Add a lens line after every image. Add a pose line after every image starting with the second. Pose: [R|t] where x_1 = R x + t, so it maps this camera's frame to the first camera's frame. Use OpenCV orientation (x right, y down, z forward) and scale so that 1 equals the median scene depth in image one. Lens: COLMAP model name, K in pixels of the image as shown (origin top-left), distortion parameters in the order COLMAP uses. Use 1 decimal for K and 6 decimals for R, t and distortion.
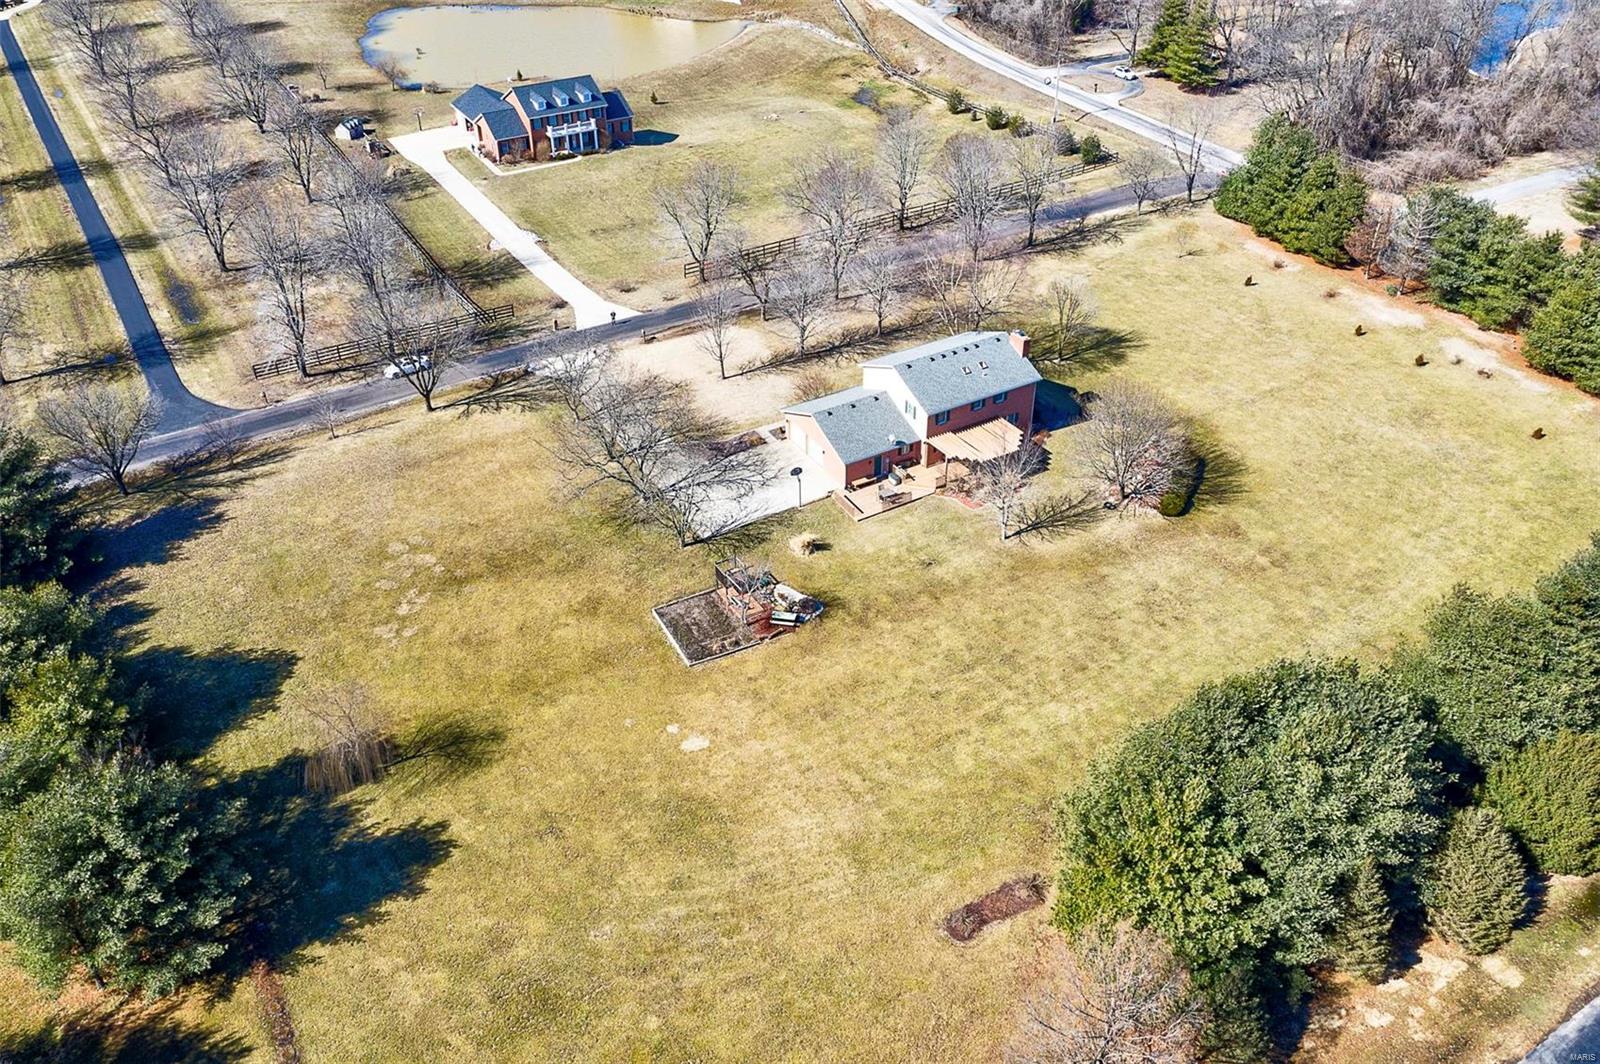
lens RADIAL K [[1255.0, 0, 797.1], [0, 1255.0, 520.7], [0, 0, 1]] dist [-0.030331, 0.001979]
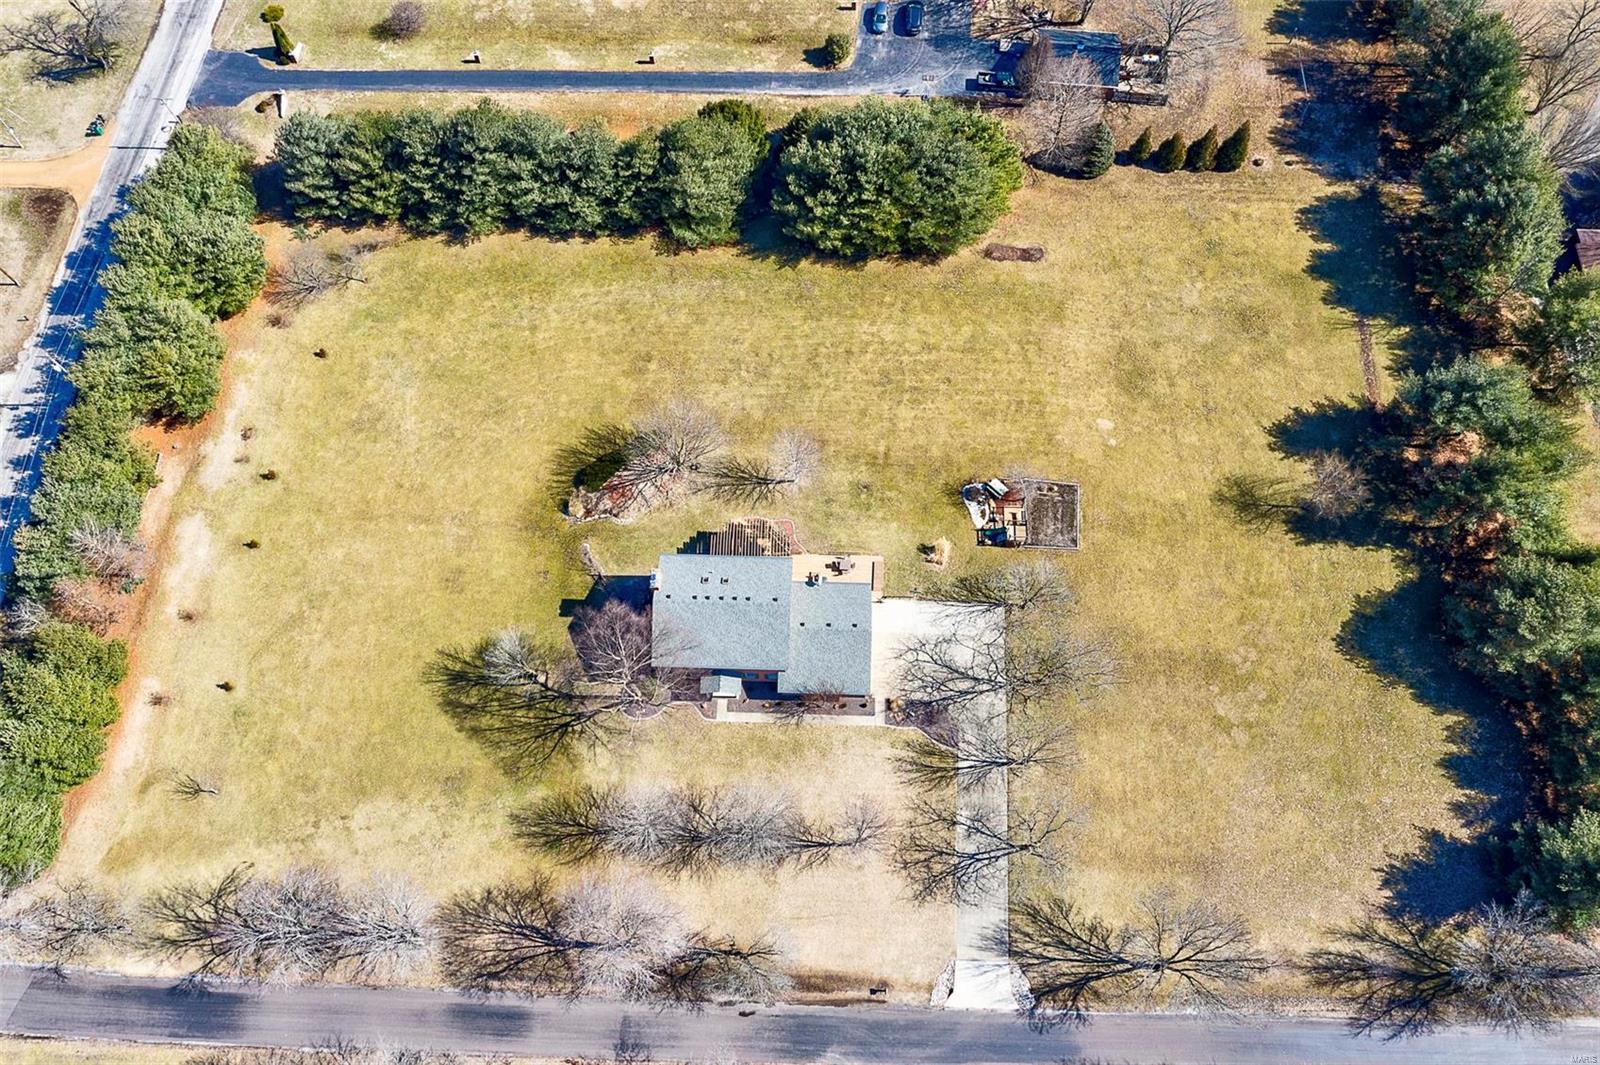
lens RADIAL K [[1255.0, 0, 796.8], [0, 1255.0, 524.5], [0, 0, 1]] dist [-0.030331, 0.001979]
pose [[-0.842205, -0.487793, 0.229671, -0.141797], [0.325502, -0.120429, 0.937841, -1.140543], [-0.429813, 0.864612, 0.260204, 0.695140]]
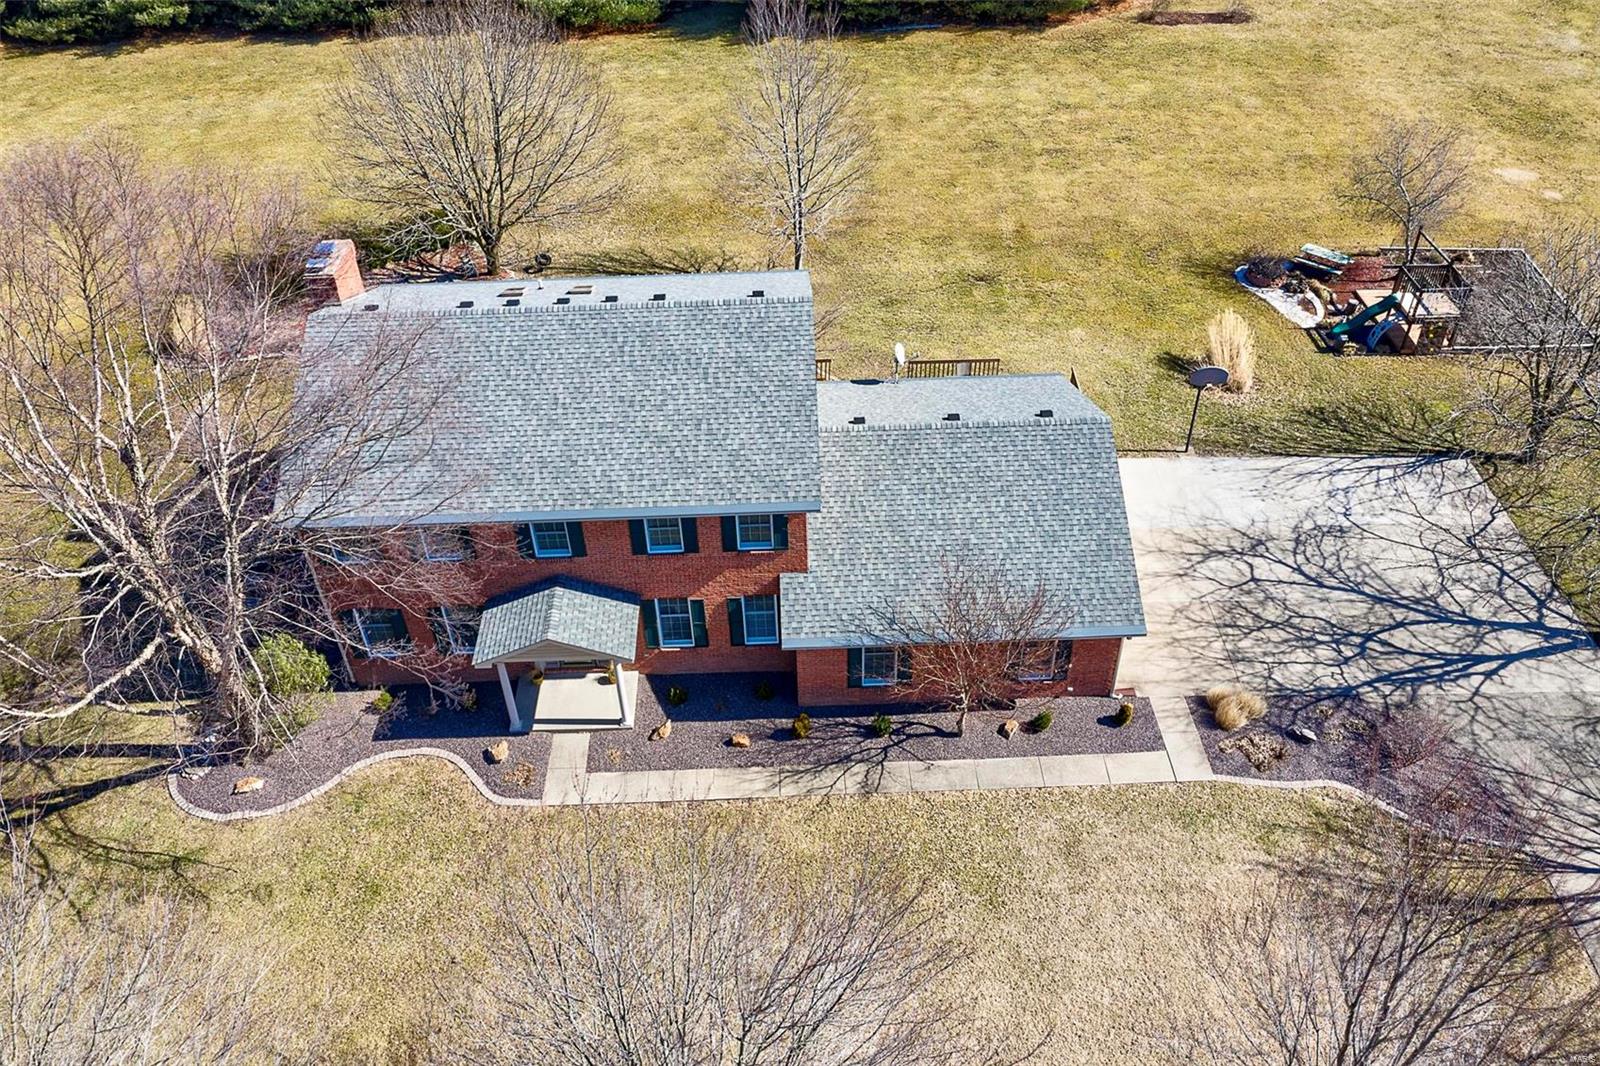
lens RADIAL K [[1255.0, 0, 799.8], [0, 1255.0, 522.6], [0, 0, 1]] dist [-0.030331, 0.001979]
pose [[-0.871803, -0.289271, 0.395324, -0.050887], [0.308561, 0.302508, 0.901820, -0.380508], [-0.380459, 0.908191, -0.174470, 1.142869]]
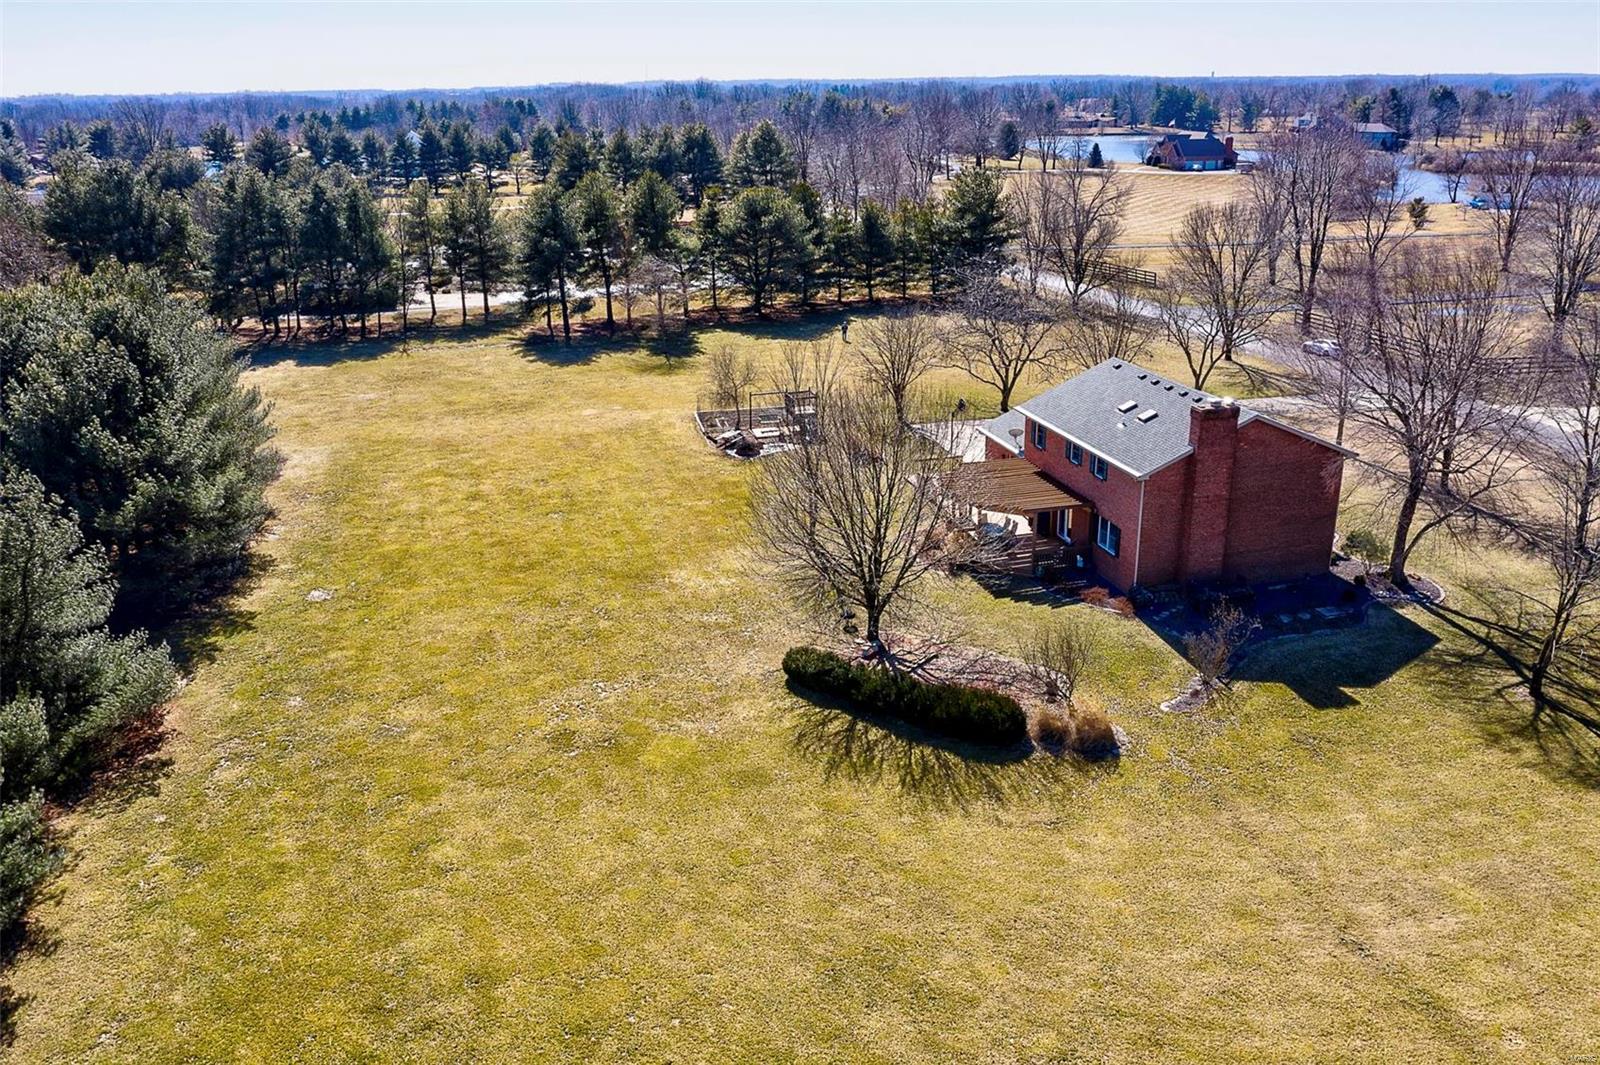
lens RADIAL K [[1255.0, 0, 805.5], [0, 1255.0, 531.2], [0, 0, 1]] dist [-0.030331, 0.001979]
pose [[-0.257575, 0.338628, -0.904979, 0.708867], [-0.541768, 0.724903, 0.425444, -0.247517], [0.800089, 0.599872, -0.003259, 0.973583]]
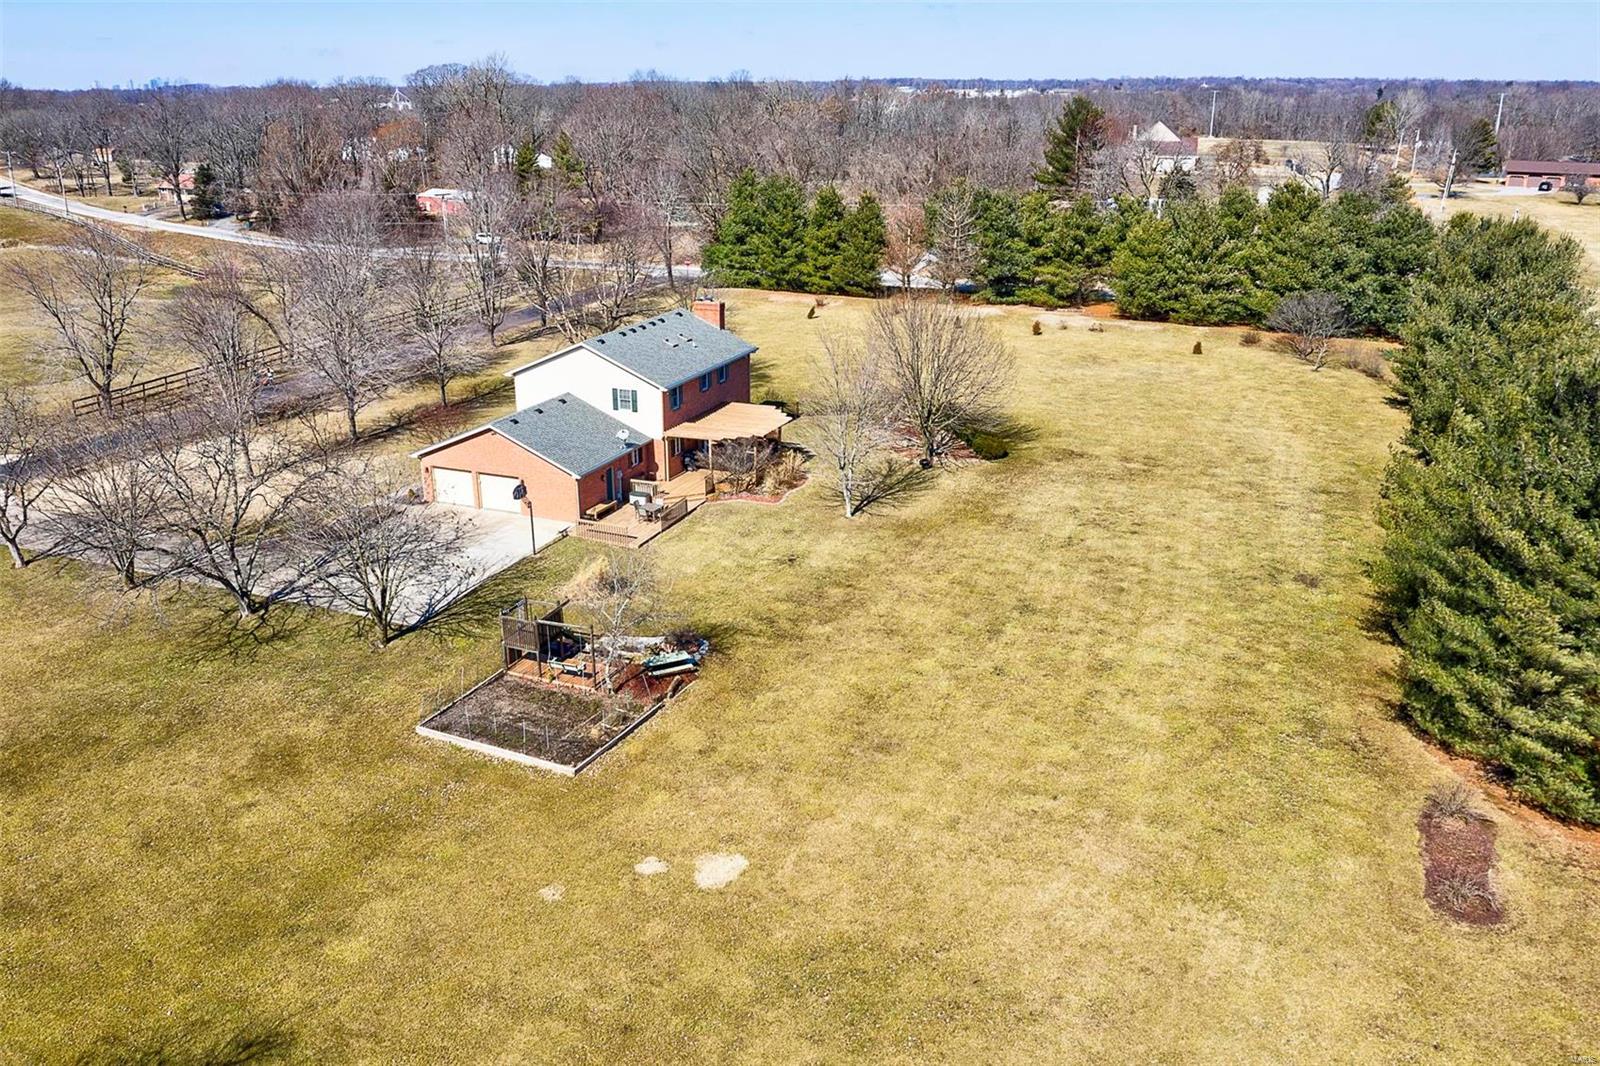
lens RADIAL K [[1255.0, 0, 799.4], [0, 1255.0, 532.5], [0, 0, 1]] dist [-0.030331, 0.001979]
pose [[0.798234, -0.194853, 0.569960, -0.236075], [0.339596, 0.927093, -0.158661, 0.117103], [-0.497490, 0.320205, 0.806209, 0.463521]]
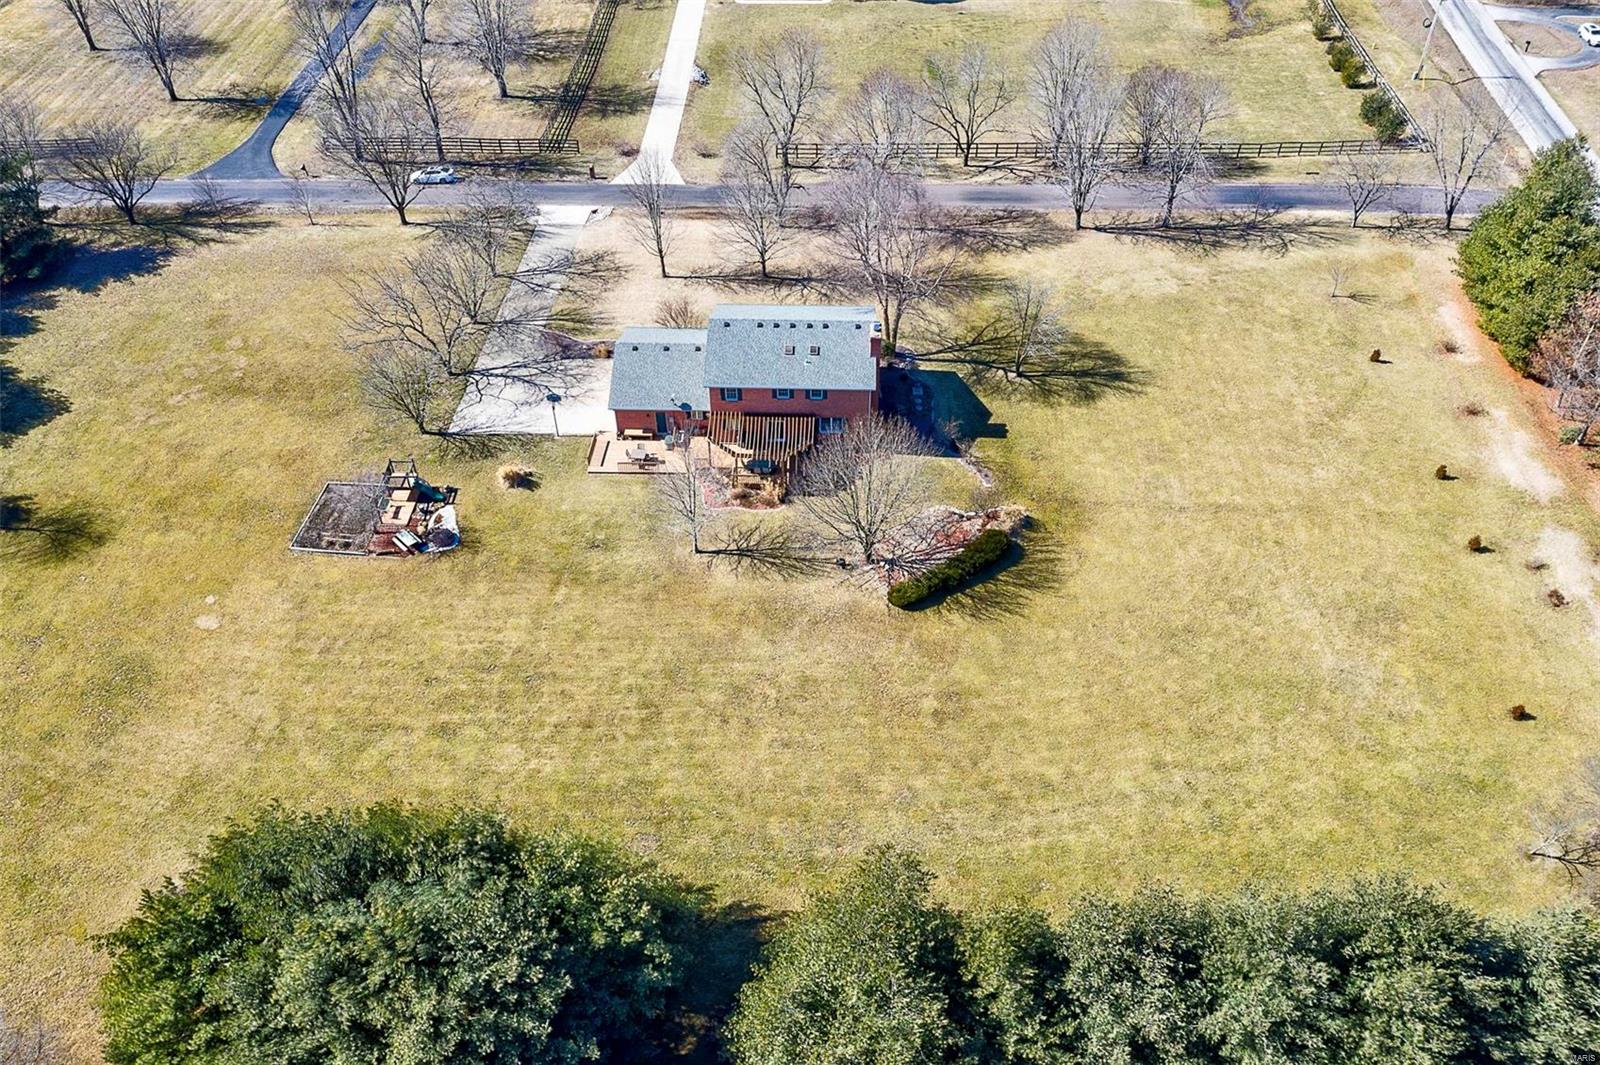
lens RADIAL K [[1255.0, 0, 798.8], [0, 1255.0, 524.0], [0, 0, 1]] dist [-0.030331, 0.001979]
pose [[0.838595, 0.368308, -0.401383, 0.547172], [-0.310178, 0.928538, 0.203978, -0.194706], [0.447826, -0.046555, 0.892908, 0.263335]]
